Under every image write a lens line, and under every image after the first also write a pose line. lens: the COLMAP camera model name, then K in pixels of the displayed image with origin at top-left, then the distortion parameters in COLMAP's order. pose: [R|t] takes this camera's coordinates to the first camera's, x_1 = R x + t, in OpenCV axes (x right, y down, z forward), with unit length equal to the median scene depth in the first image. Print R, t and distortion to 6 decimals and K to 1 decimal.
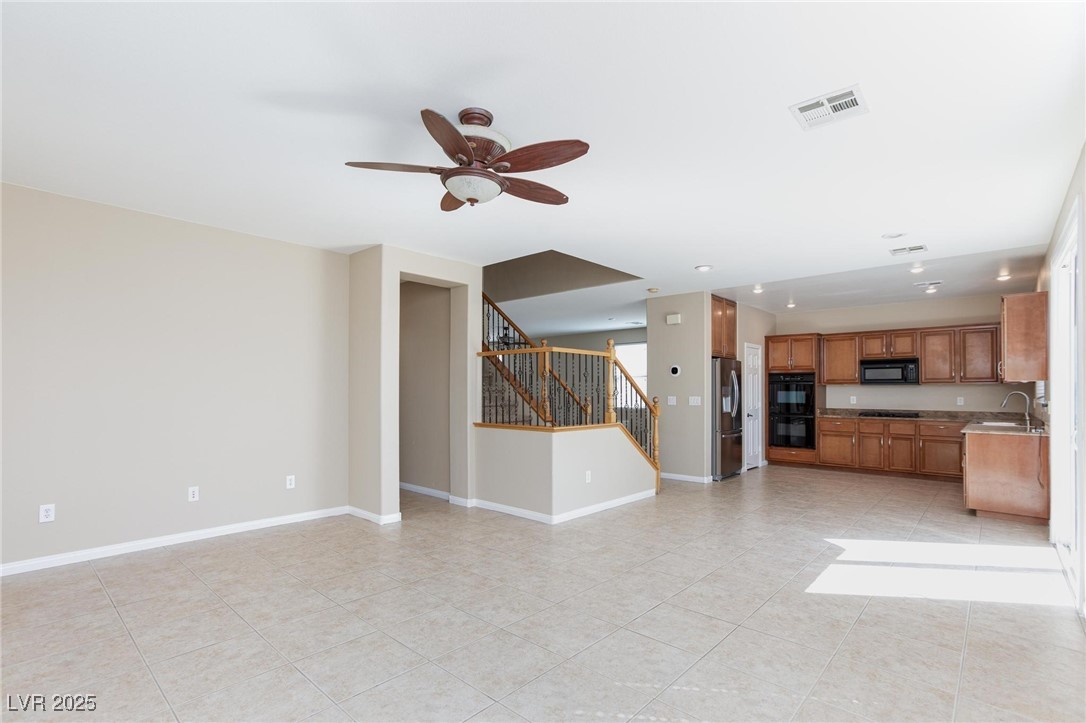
lens RADIAL K [[506.7, 0, 542.0], [0, 506.7, 393.6], [0, 0, 1]] dist [-0.000919, -0.000067]
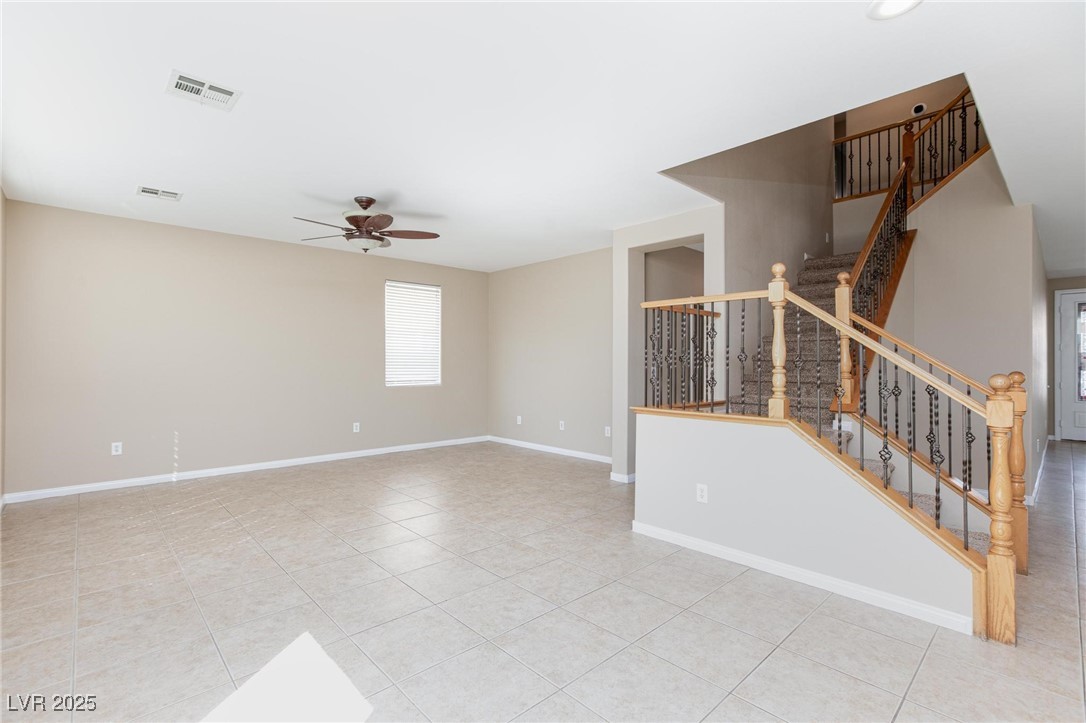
lens RADIAL K [[495.3, 0, 543.0], [0, 495.3, 361.5], [0, 0, 1]] dist [0.000798, 0.000501]
pose [[-0.088802, -0.011766, -0.995980, 0.965217], [-0.001813, 0.999930, -0.011651, 0.005895], [0.996048, 0.000771, -0.088817, 1.122526]]
